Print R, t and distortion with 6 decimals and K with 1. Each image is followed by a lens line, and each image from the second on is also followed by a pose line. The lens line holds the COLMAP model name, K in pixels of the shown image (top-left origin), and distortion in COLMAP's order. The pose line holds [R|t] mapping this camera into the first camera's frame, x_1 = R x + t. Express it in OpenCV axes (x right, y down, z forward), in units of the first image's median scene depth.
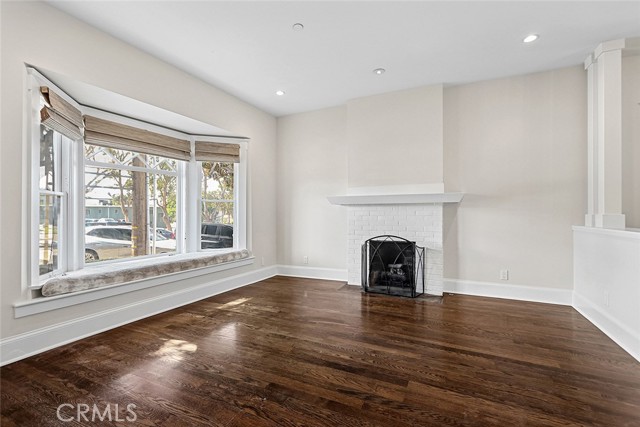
lens RADIAL K [[292.4, 0, 318.0], [0, 292.4, 212.9], [0, 0, 1]] dist [0.004753, -0.003761]
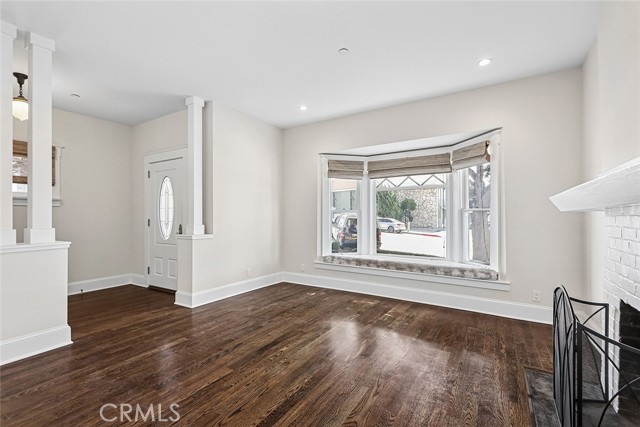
lens RADIAL K [[292.4, 0, 311.7], [0, 292.4, 215.0], [0, 0, 1]] dist [0.004753, -0.003761]
pose [[-0.110087, -0.006154, -0.993903, 0.720443], [-0.003250, 0.999978, -0.005832, -0.021365], [0.993917, 0.002588, -0.110104, 0.716216]]
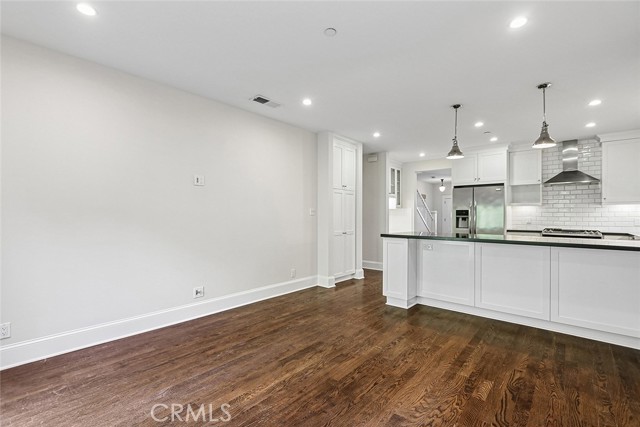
lens RADIAL K [[292.4, 0, 312.9], [0, 292.4, 214.0], [0, 0, 1]] dist [0.004753, -0.003761]
pose [[-0.266380, -0.009266, -0.963824, 3.432840], [-0.006333, 0.999949, -0.007863, -0.028274], [0.963847, 0.004010, -0.266425, -0.771789]]
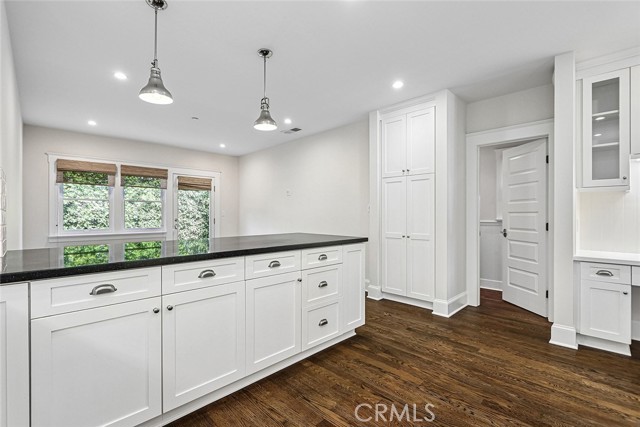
lens RADIAL K [[292.4, 0, 312.7], [0, 292.4, 215.6], [0, 0, 1]] dist [0.004753, -0.003761]
pose [[-0.940779, -0.001648, 0.339017, 1.966428], [0.001072, 0.999969, 0.007836, -0.028432], [-0.339019, 0.007736, -0.940748, 0.066204]]
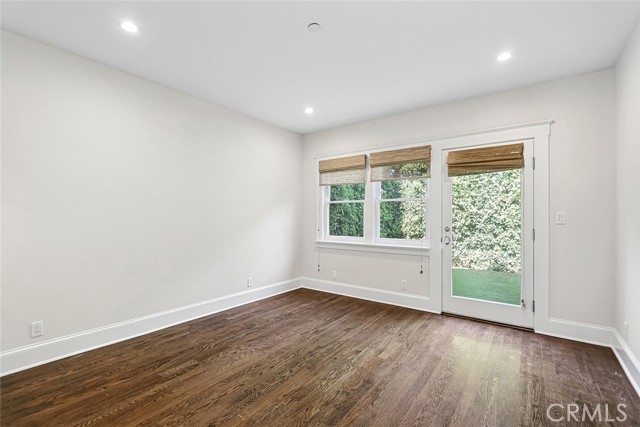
lens RADIAL K [[292.4, 0, 315.9], [0, 292.4, 214.0], [0, 0, 1]] dist [0.004753, -0.003761]
pose [[0.174010, 0.011447, 0.984677, 2.248258], [0.000923, 0.999930, -0.011787, -0.030196], [-0.984744, 0.002960, 0.173987, -1.008142]]
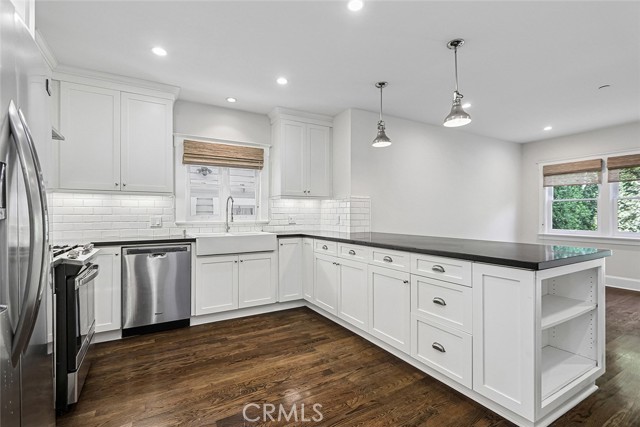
lens RADIAL K [[292.4, 0, 313.1], [0, 292.4, 214.2], [0, 0, 1]] dist [0.004753, -0.003761]
pose [[0.563689, -0.002011, 0.825985, 1.585677], [0.003531, 0.999994, 0.000025, -0.032686], [-0.825980, 0.002902, 0.563692, -0.668304]]
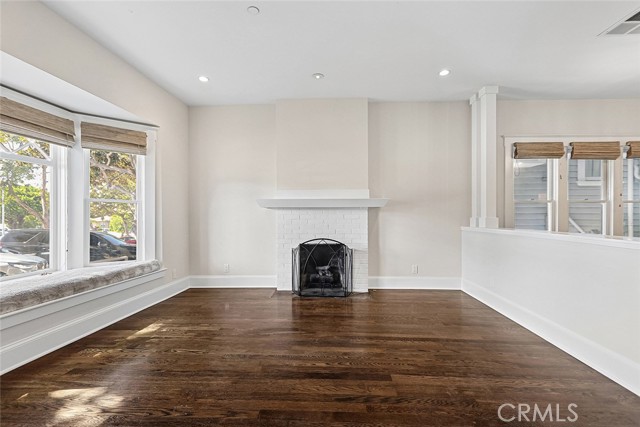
lens RADIAL K [[292.4, 0, 322.7], [0, 292.4, 217.7], [0, 0, 1]] dist [0.004753, -0.003761]
pose [[0.919683, -0.000809, 0.392661, -0.163999], [-0.000437, 0.999995, 0.003082, 0.001399], [-0.392661, -0.003006, 0.919678, 0.062071]]
